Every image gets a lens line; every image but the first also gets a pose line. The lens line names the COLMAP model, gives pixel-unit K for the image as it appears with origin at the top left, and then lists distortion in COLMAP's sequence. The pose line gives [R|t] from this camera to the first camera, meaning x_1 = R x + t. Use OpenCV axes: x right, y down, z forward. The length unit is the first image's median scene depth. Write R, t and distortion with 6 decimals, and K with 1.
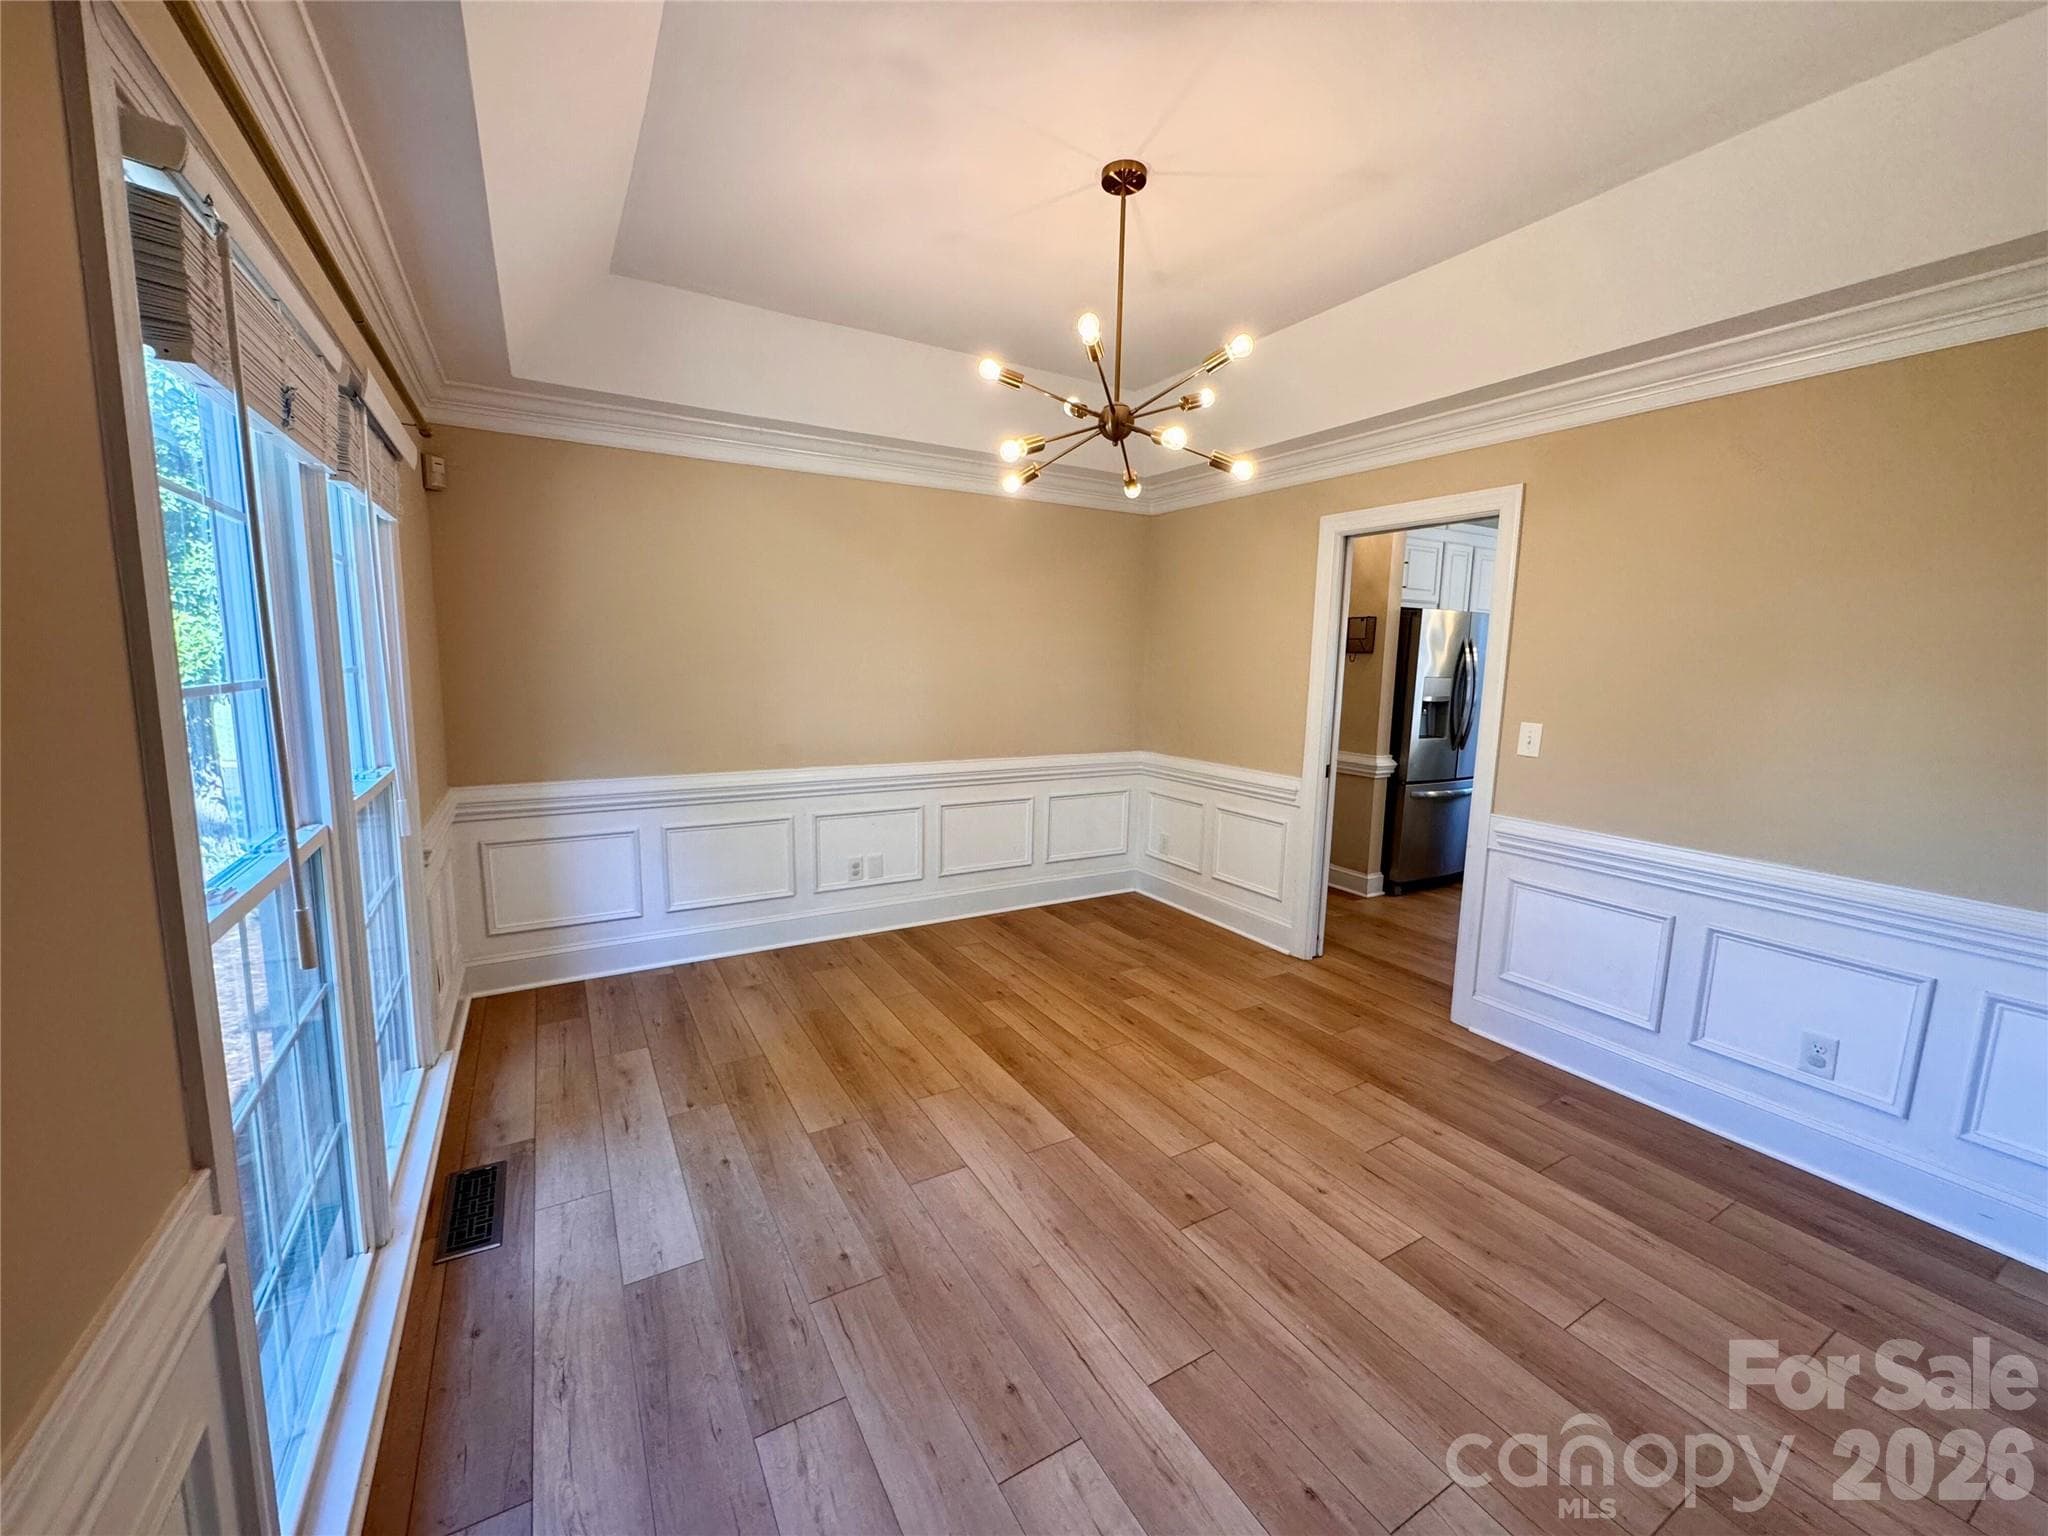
lens RADIAL K [[820.1, 0, 1026.8], [0, 820.1, 769.7], [0, 0, 1]] dist [-0.004024, -0.000037]
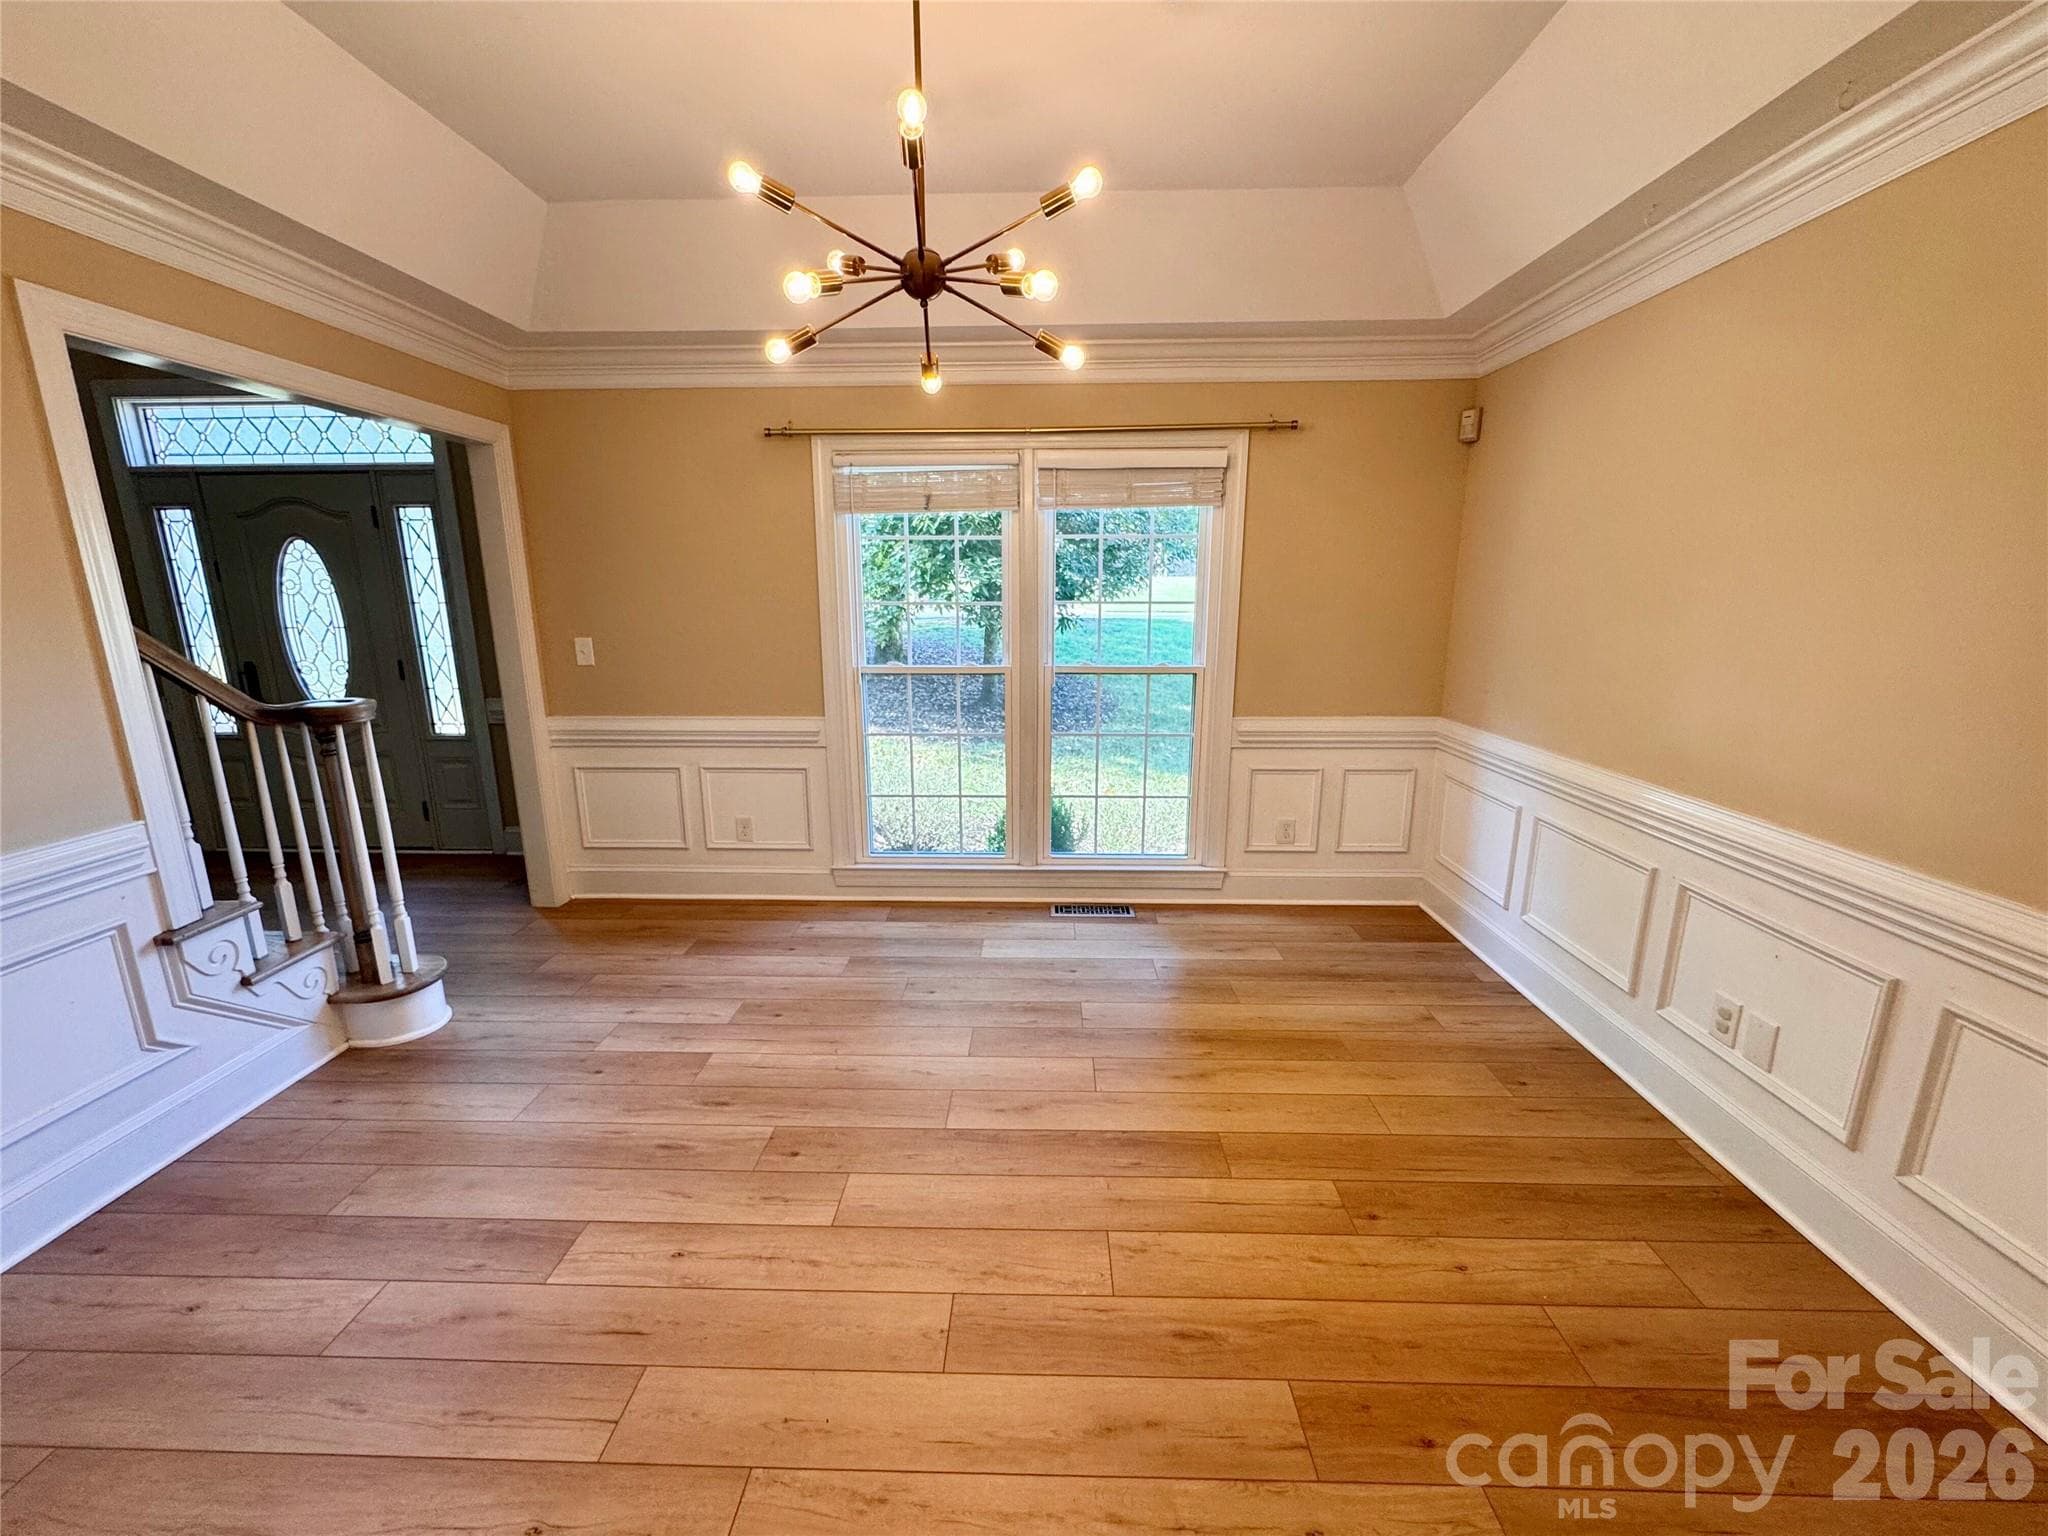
lens RADIAL K [[820.1, 0, 1026.5], [0, 820.1, 773.4], [0, 0, 1]] dist [-0.004024, -0.000037]
pose [[-0.533102, 0.167792, -0.829246, 0.759791], [-0.126612, 0.953277, 0.274285, -0.199815], [0.836524, 0.251214, -0.486949, 1.548248]]
